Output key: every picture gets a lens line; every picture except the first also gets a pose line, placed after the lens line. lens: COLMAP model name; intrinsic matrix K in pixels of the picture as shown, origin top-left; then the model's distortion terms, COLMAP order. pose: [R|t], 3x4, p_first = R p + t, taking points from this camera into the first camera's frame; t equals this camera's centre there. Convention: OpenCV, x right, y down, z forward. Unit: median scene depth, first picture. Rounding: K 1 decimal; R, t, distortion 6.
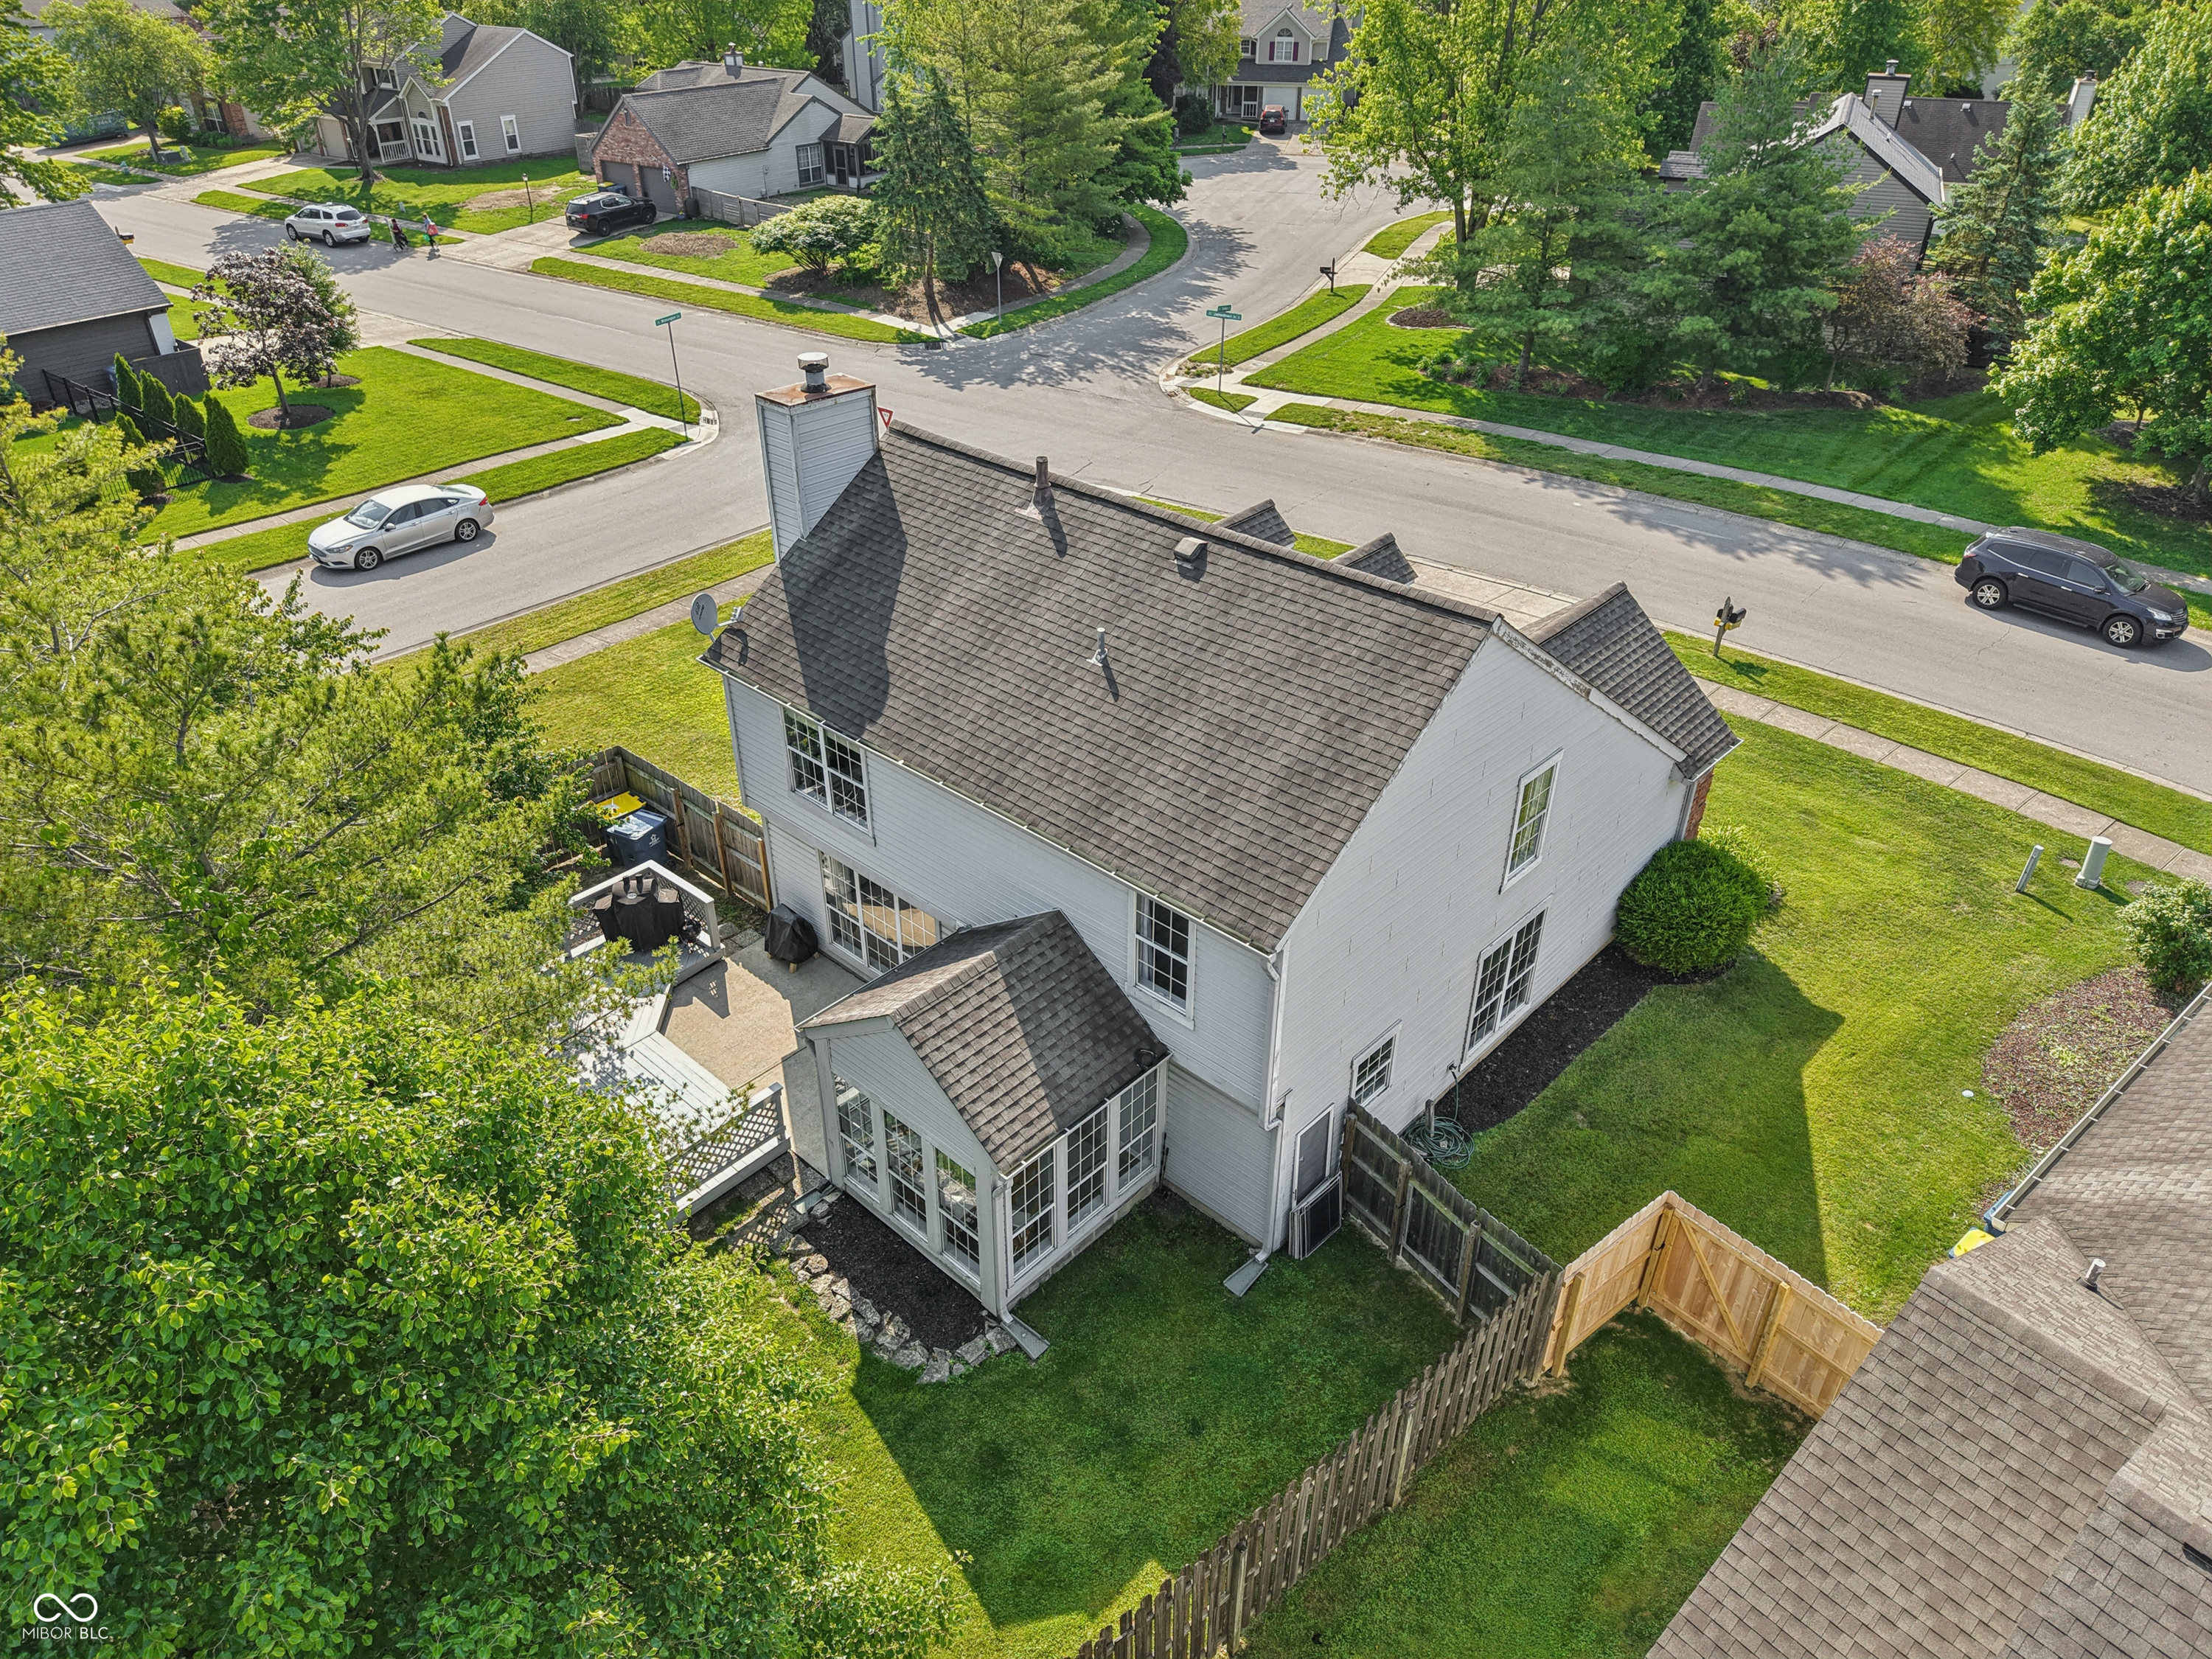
lens RADIAL K [[1513.3, 0, 1106.3], [0, 1513.3, 827.6], [0, 0, 1]] dist [0.031557, -0.019784]
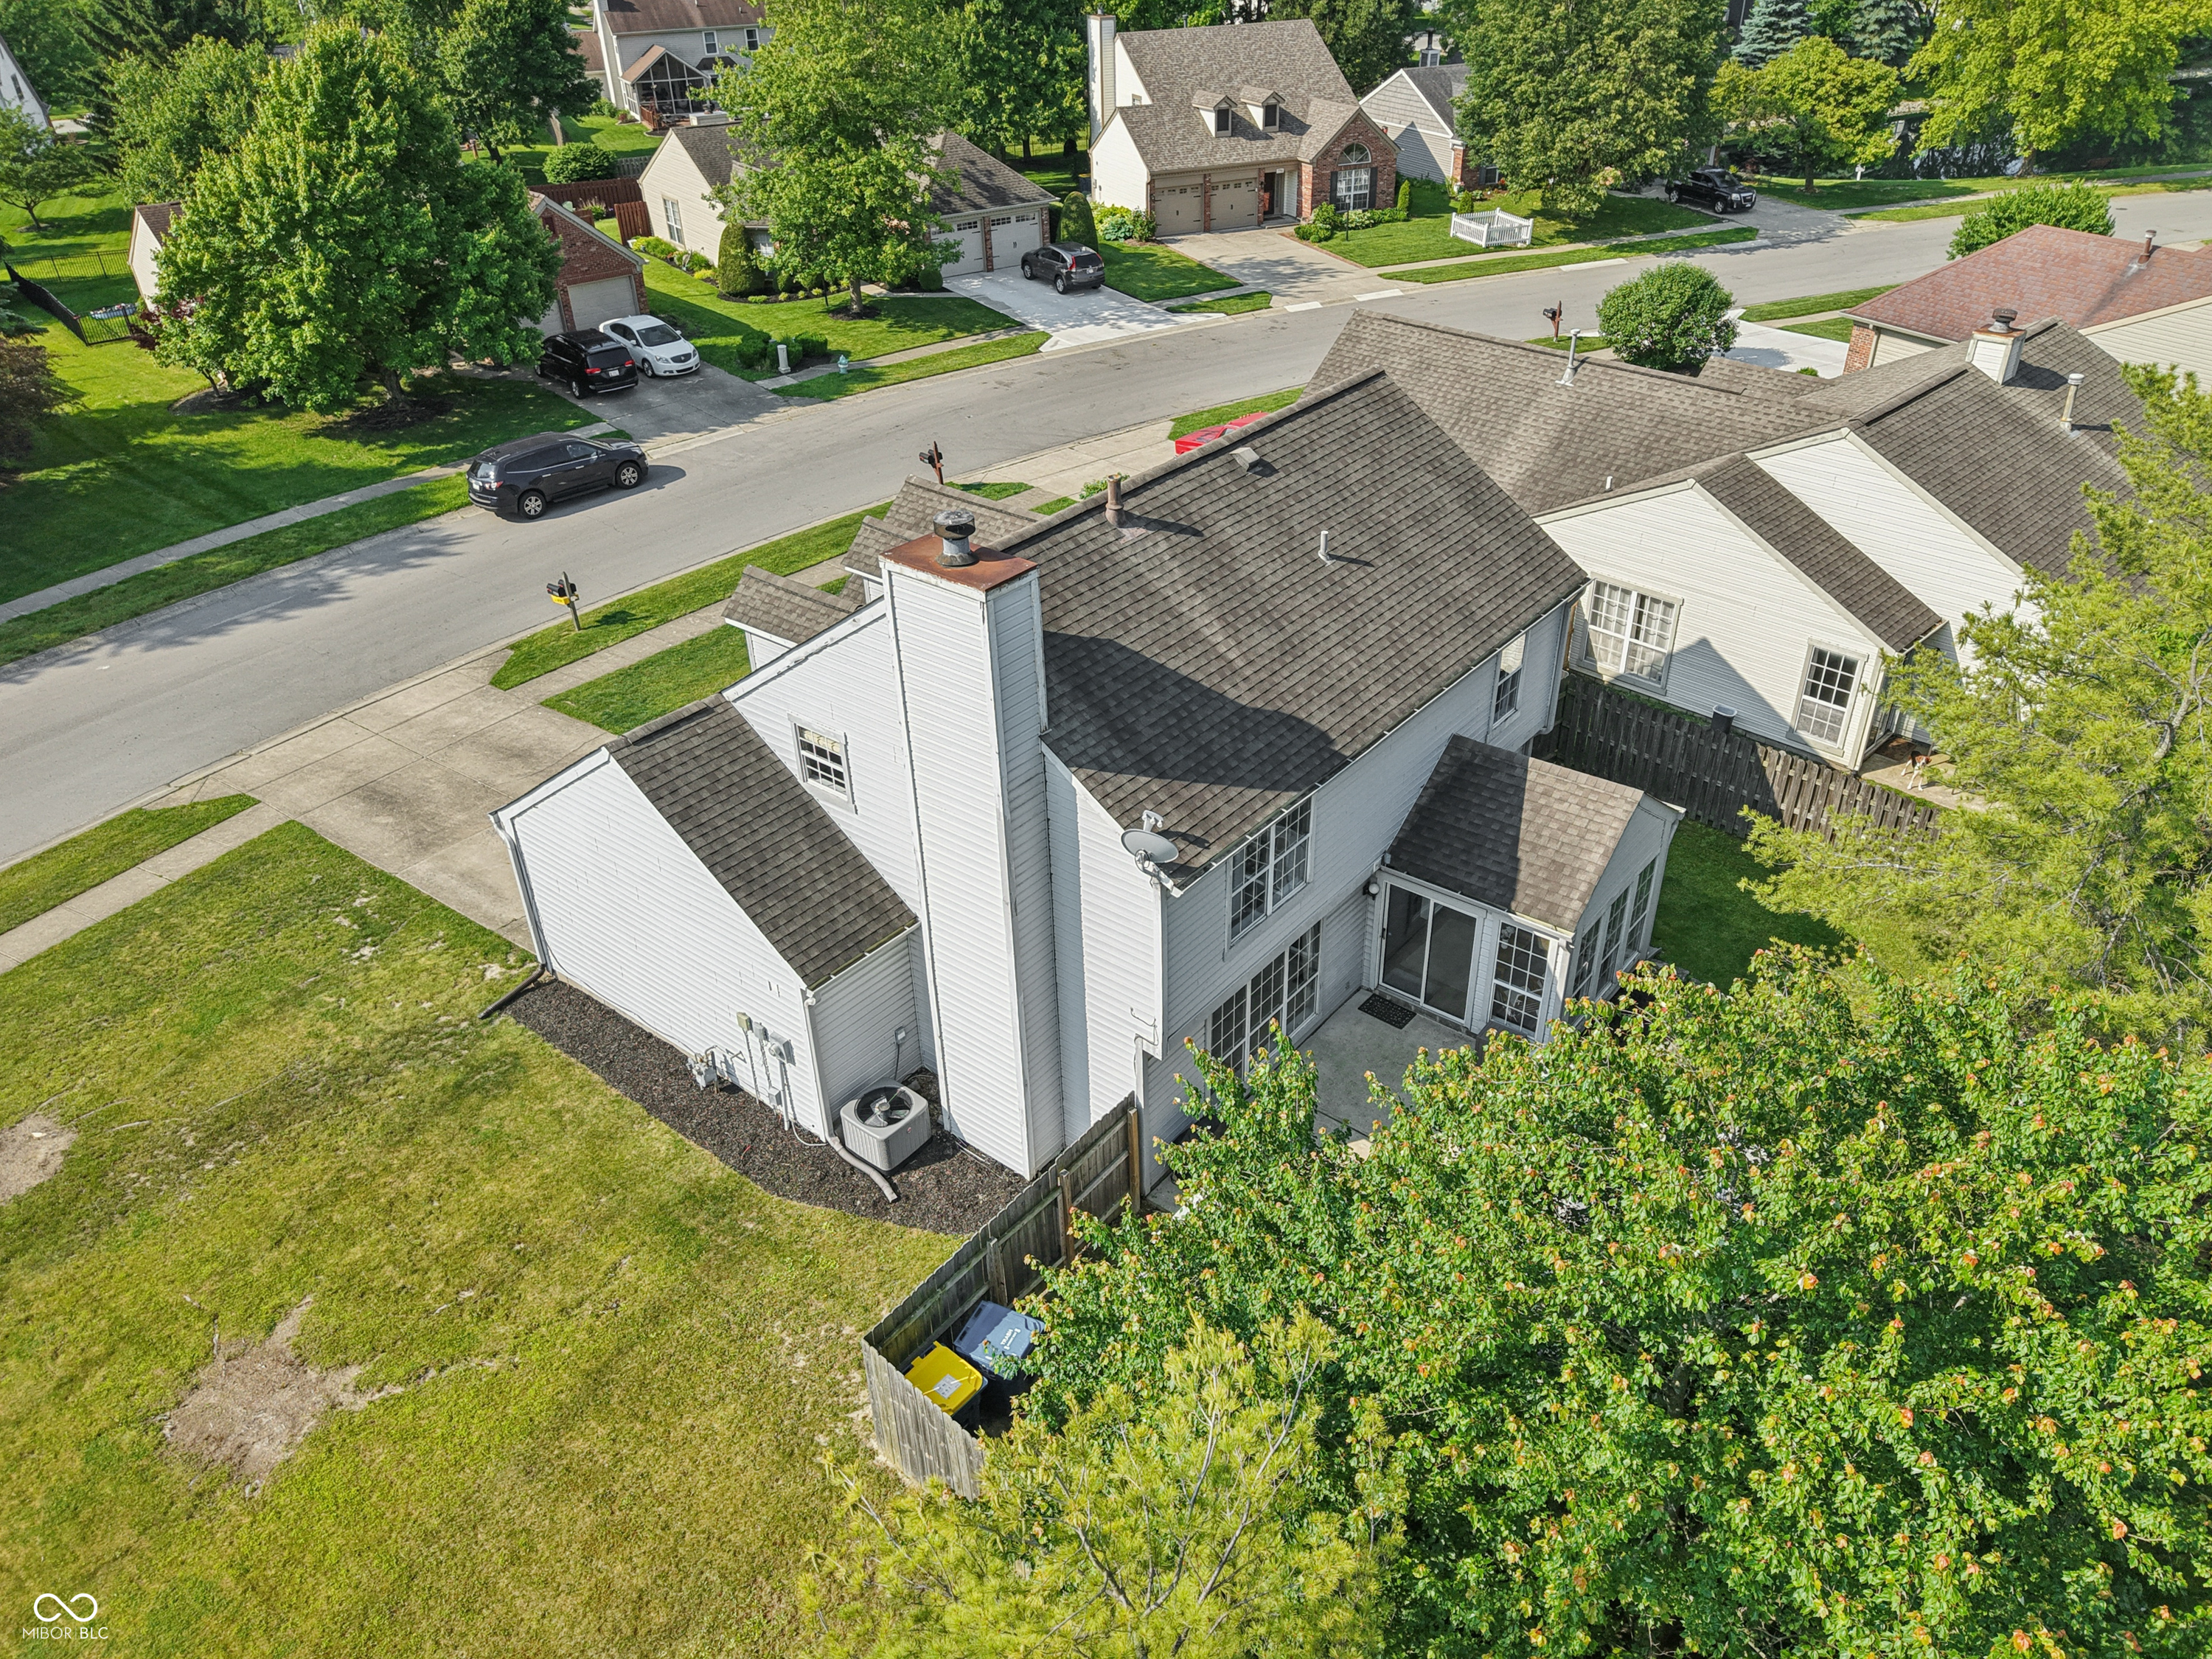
lens RADIAL K [[1513.3, 0, 1107.3], [0, 1513.3, 836.5], [0, 0, 1]] dist [0.031557, -0.019784]
pose [[-0.060993, -0.550399, 0.832671, -0.458683], [0.549563, 0.677873, 0.488332, -0.269325], [-0.833223, 0.487390, 0.261134, 0.423724]]
